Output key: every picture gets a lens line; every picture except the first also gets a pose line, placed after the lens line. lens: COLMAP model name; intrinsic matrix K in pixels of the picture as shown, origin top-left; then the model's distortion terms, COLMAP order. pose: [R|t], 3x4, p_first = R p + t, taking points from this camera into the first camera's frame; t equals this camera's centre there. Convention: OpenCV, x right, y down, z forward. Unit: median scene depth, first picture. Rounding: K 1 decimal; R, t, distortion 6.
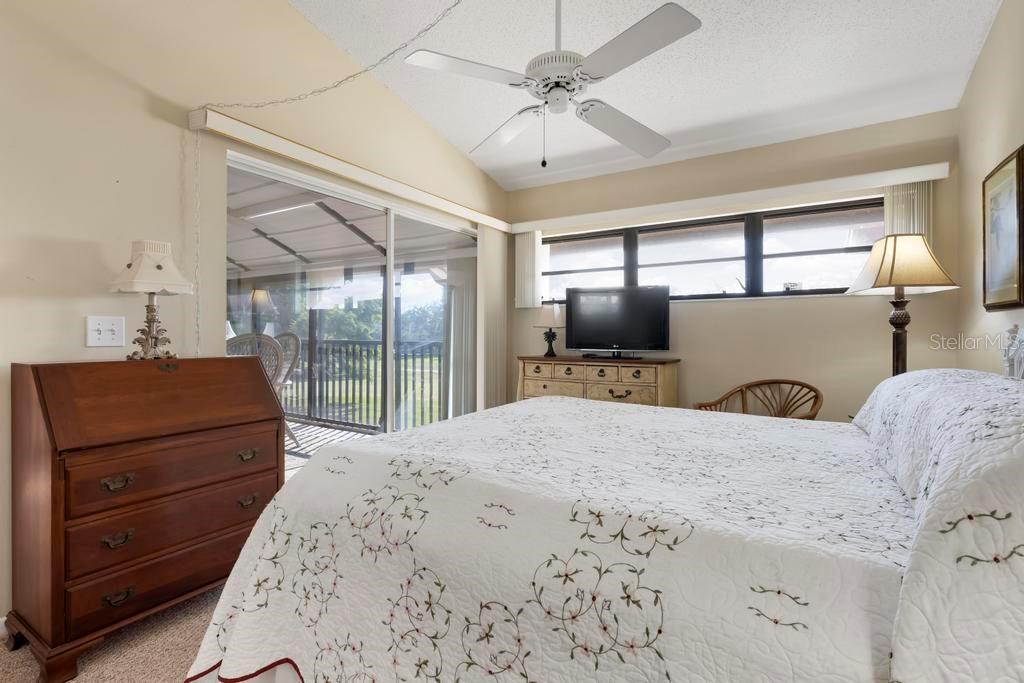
lens RADIAL K [[468.0, 0, 513.6], [0, 468.0, 346.8], [0, 0, 1]] dist [-0.018666, -0.000742]
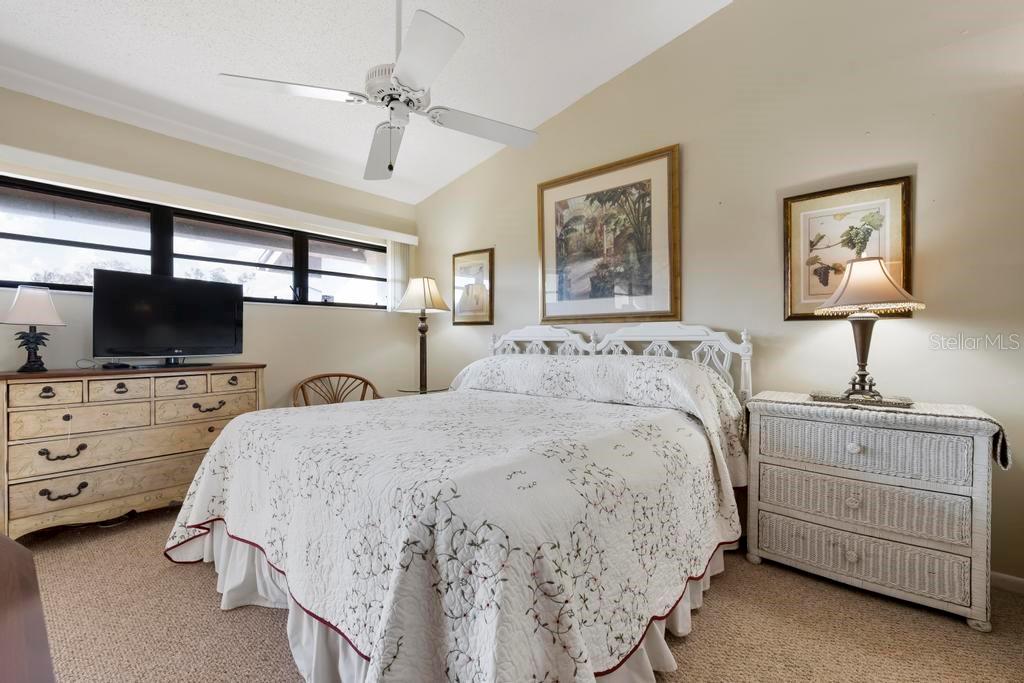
lens RADIAL K [[427.0, 0, 512.6], [0, 427.0, 335.3], [0, 0, 1]] dist [0.002110, 0.000187]
pose [[0.162944, 0.004876, 0.986623, -0.449209], [0.020585, 0.999753, -0.008341, -0.011607], [-0.986420, 0.021669, 0.162804, 0.319257]]
